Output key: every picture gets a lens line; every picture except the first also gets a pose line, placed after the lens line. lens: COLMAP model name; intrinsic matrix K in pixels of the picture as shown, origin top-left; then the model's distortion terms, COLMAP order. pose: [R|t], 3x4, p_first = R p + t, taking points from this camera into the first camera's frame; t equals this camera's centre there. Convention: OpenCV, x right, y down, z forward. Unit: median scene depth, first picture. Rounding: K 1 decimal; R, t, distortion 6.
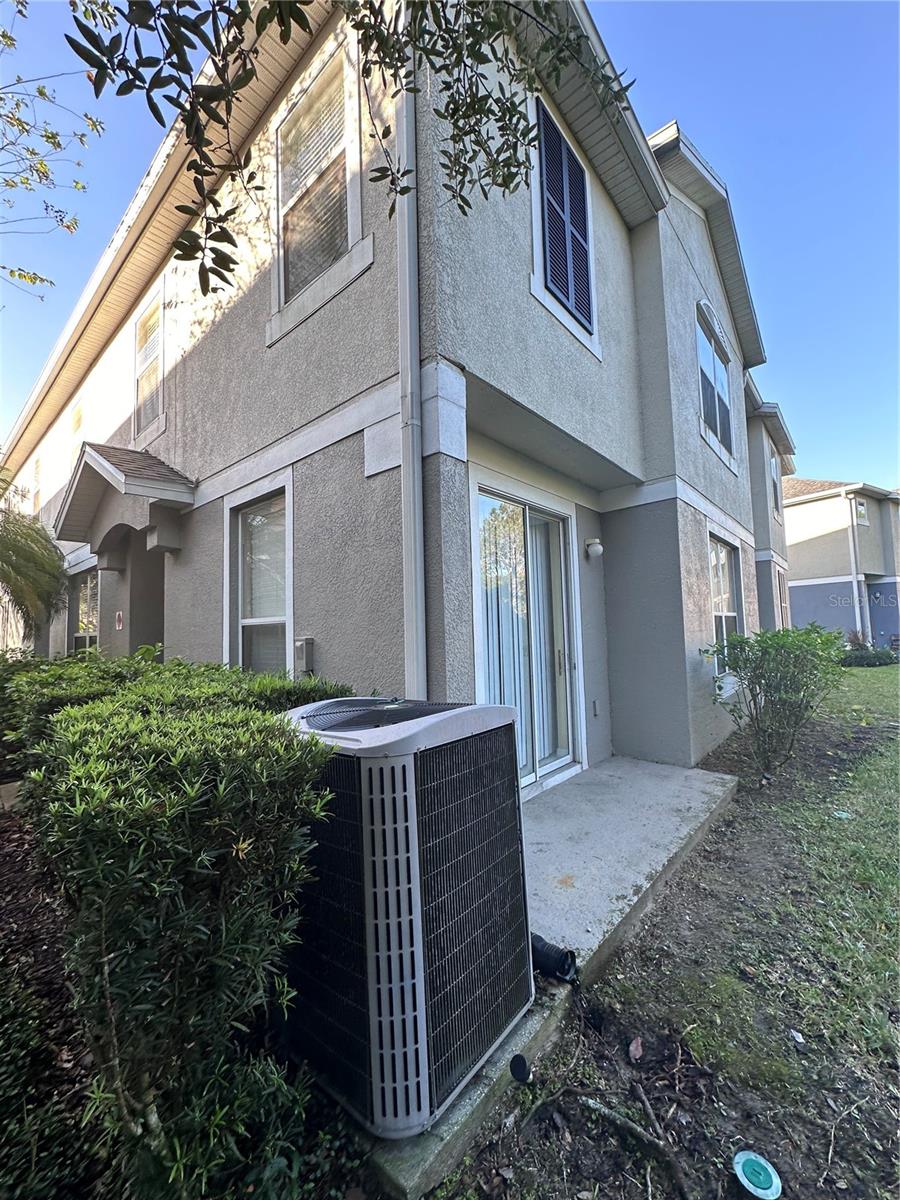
lens RADIAL K [[477.7, 0, 453.4], [0, 477.7, 602.6], [0, 0, 1]] dist [-0.003342, 0.001010]
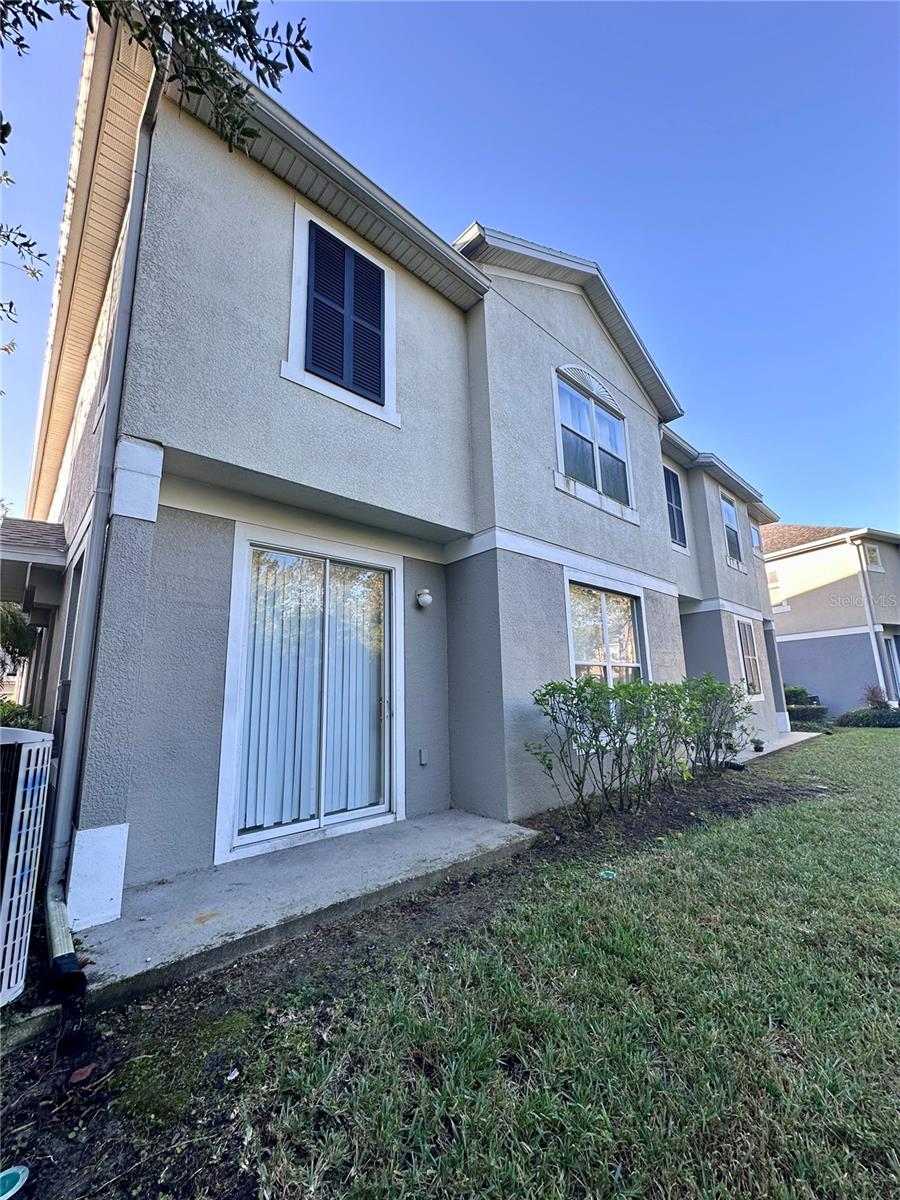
lens RADIAL K [[477.7, 0, 450.9], [0, 477.7, 601.8], [0, 0, 1]] dist [-0.003342, 0.001010]
pose [[0.993675, -0.017924, -0.110852, 0.501653], [0.004155, 0.992371, -0.123214, 0.023640], [0.112215, 0.121974, 0.986169, -0.015853]]
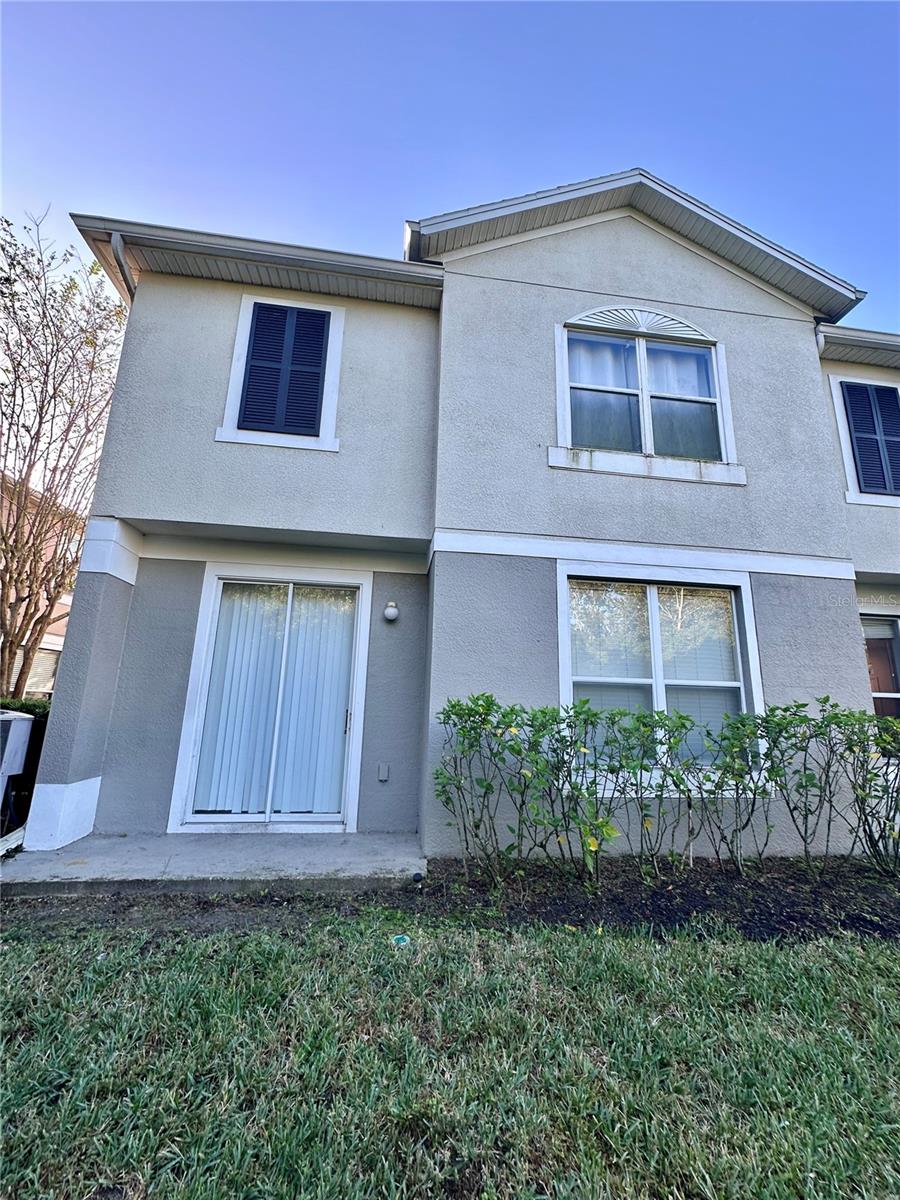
lens RADIAL K [[477.7, 0, 447.5], [0, 477.7, 601.7], [0, 0, 1]] dist [-0.003342, 0.001010]
pose [[0.748201, -0.096432, -0.656427, 1.140420], [-0.006928, 0.988192, -0.153066, 0.024106], [0.663436, 0.119071, 0.738698, 0.342993]]
